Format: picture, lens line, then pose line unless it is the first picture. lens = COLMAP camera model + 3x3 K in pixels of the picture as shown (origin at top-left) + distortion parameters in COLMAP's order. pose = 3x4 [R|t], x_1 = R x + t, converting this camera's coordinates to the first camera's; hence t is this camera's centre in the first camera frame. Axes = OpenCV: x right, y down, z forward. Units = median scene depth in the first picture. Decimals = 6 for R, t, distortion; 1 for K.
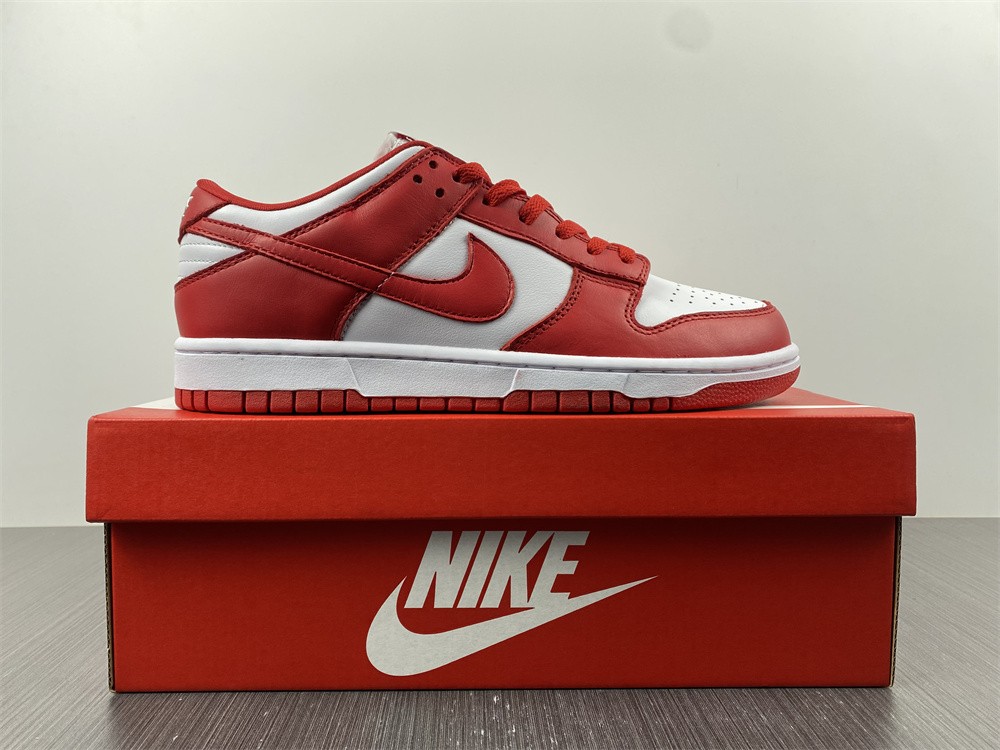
lens RADIAL K [[776.0, 0, 502.1], [0, 776.0, 369.9], [0, 0, 1]] dist [0.101830, -0.147930]
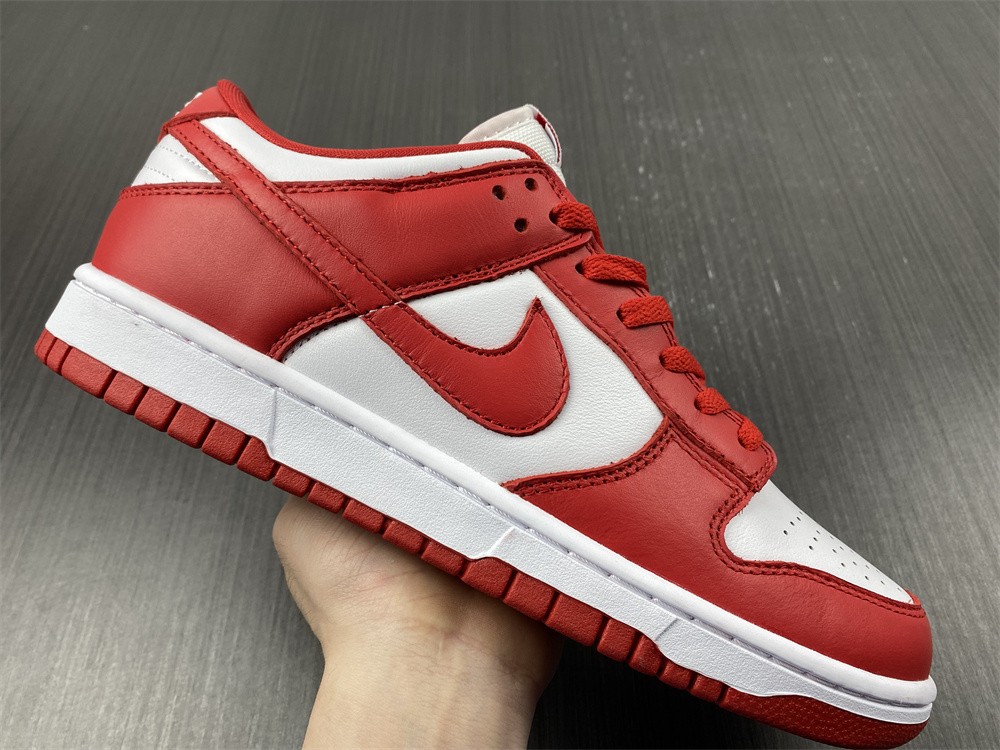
lens RADIAL K [[764.3, 0, 481.2], [0, 764.3, 377.1], [0, 0, 1]] dist [0.006210, -0.004088]
pose [[0.900144, 0.424654, -0.097005, 0.005880], [-0.433656, 0.894613, -0.107747, -0.028269], [0.041027, 0.139054, 0.989435, 0.359729]]
